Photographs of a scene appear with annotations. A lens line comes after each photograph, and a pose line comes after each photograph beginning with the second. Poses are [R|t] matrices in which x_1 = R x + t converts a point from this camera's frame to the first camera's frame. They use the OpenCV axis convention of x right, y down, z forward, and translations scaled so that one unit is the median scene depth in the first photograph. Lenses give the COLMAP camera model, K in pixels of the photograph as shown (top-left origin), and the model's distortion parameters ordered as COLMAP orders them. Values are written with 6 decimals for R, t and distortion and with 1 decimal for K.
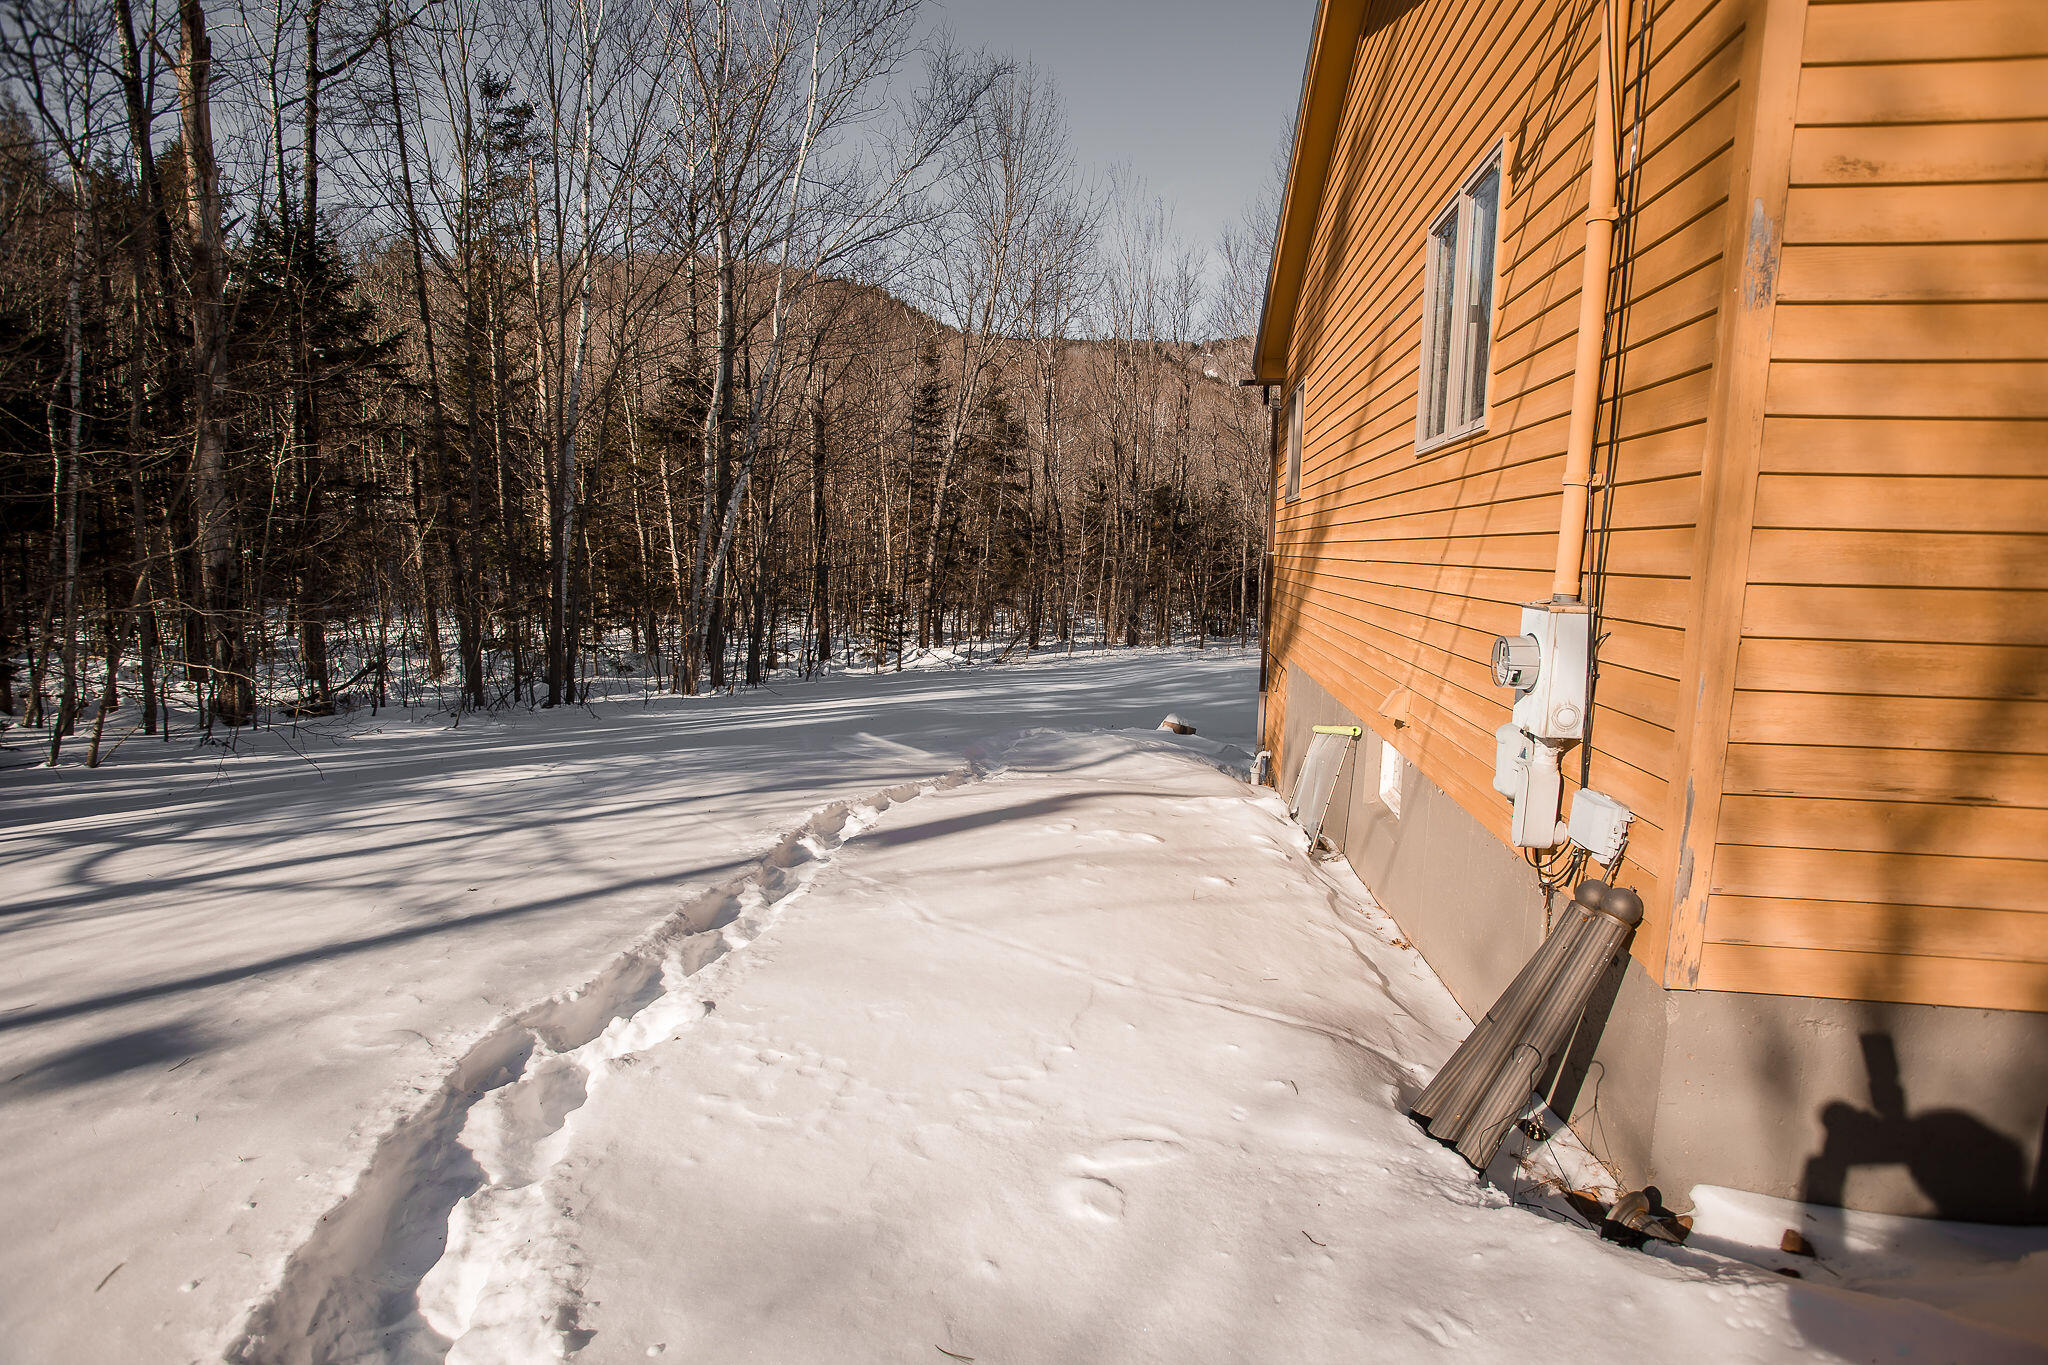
lens RADIAL K [[997.5, 0, 1021.8], [0, 997.5, 684.6], [0, 0, 1]] dist [-0.062899, 0.028534]
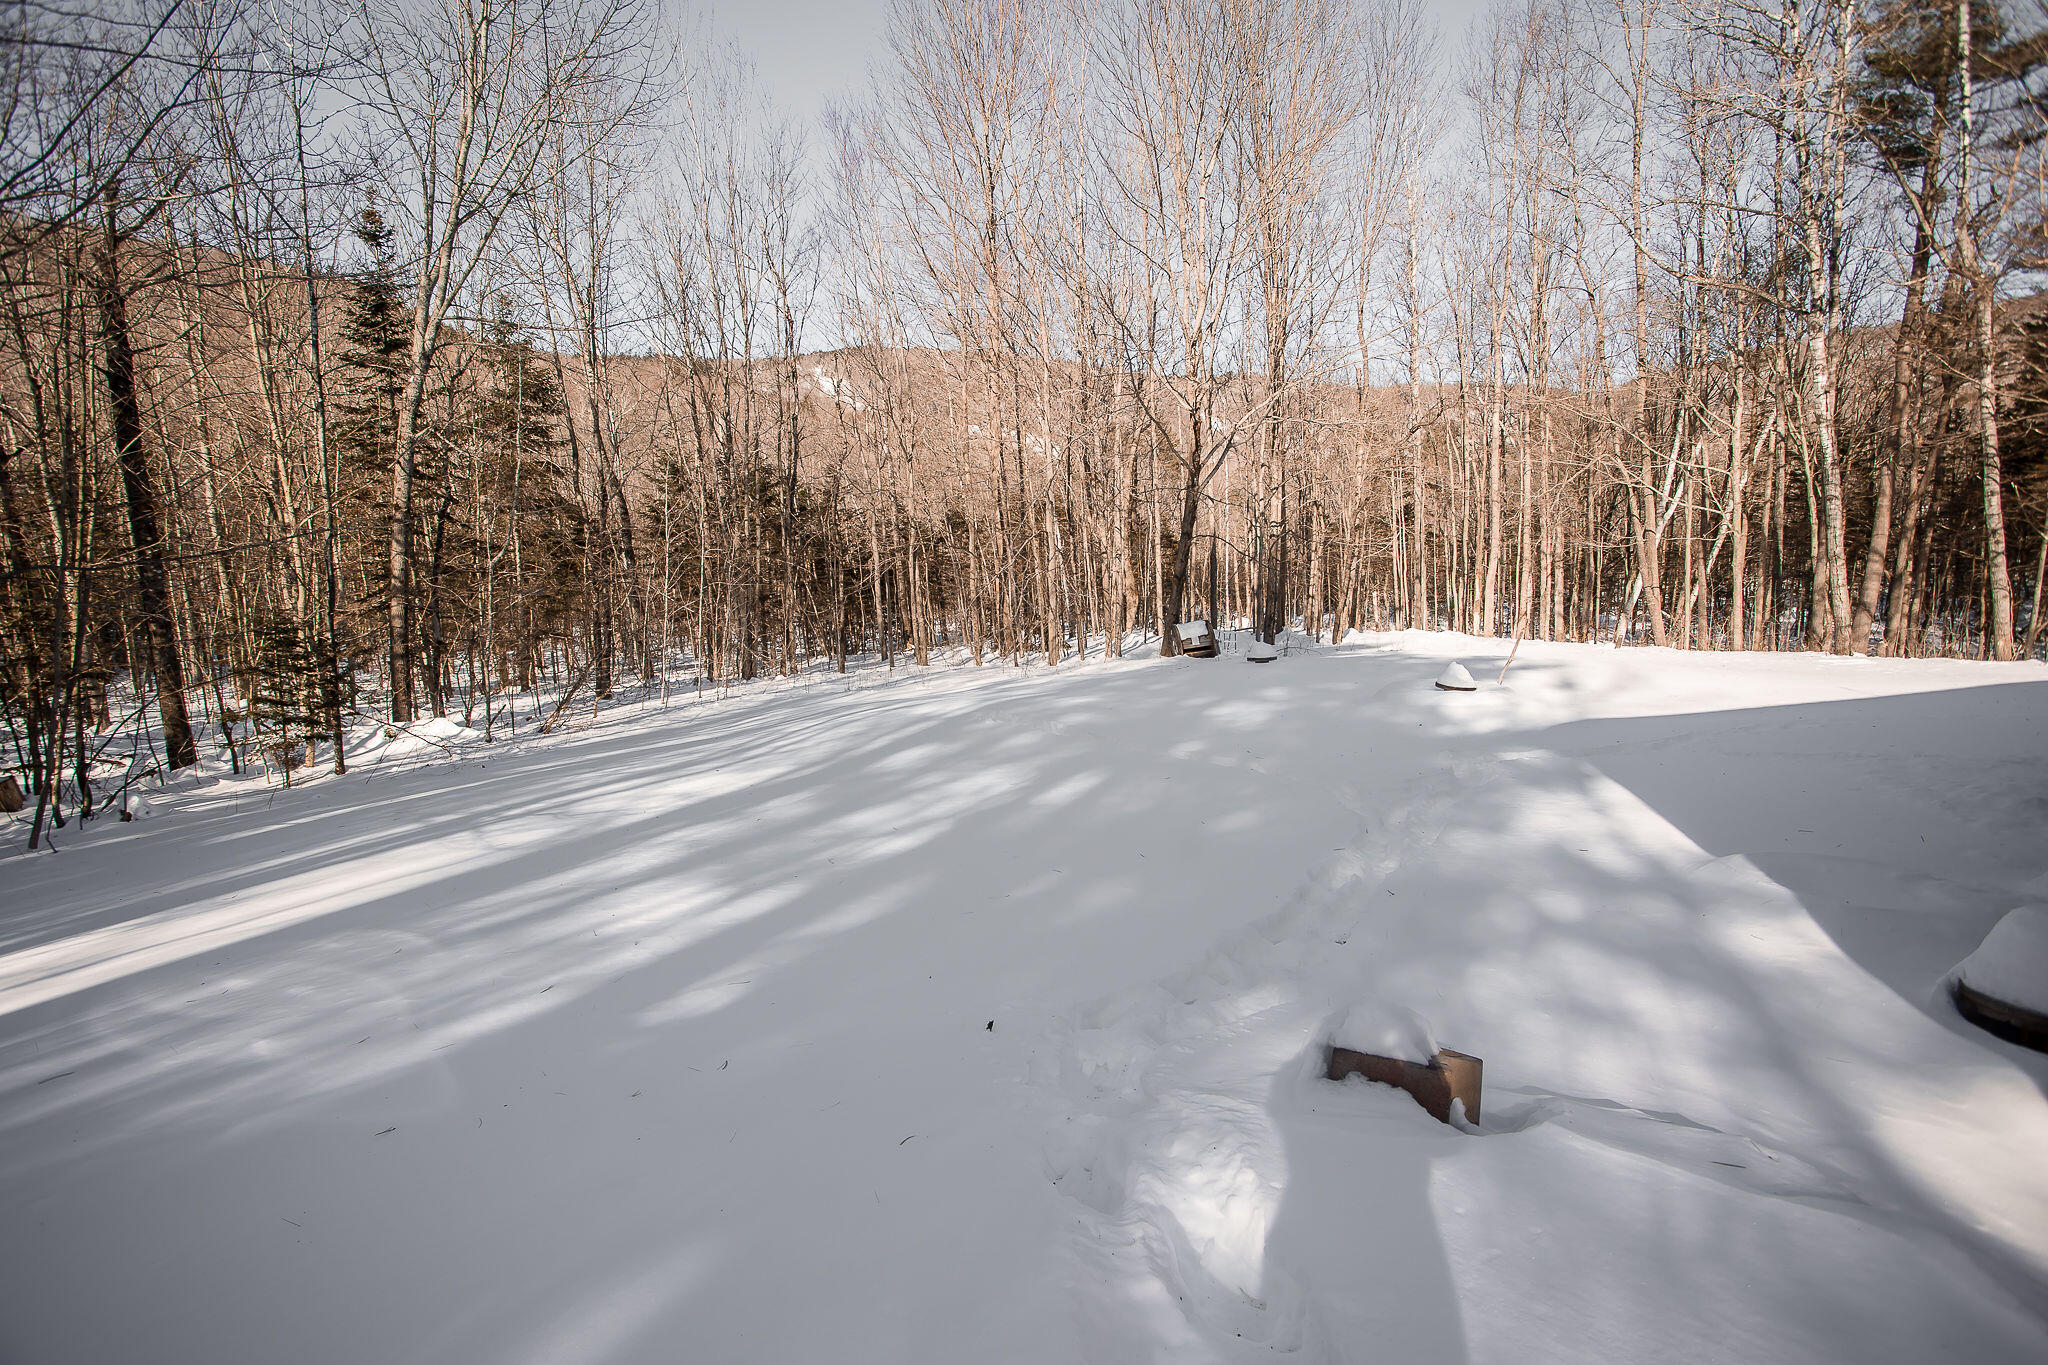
lens RADIAL K [[997.5, 0, 1021.8], [0, 997.5, 684.6], [0, 0, 1]] dist [-0.062899, 0.028534]
pose [[0.910131, -0.101442, 0.401710, 0.001238], [0.109167, 0.994017, 0.003681, -0.017271], [-0.399680, 0.040503, 0.915760, 0.288578]]
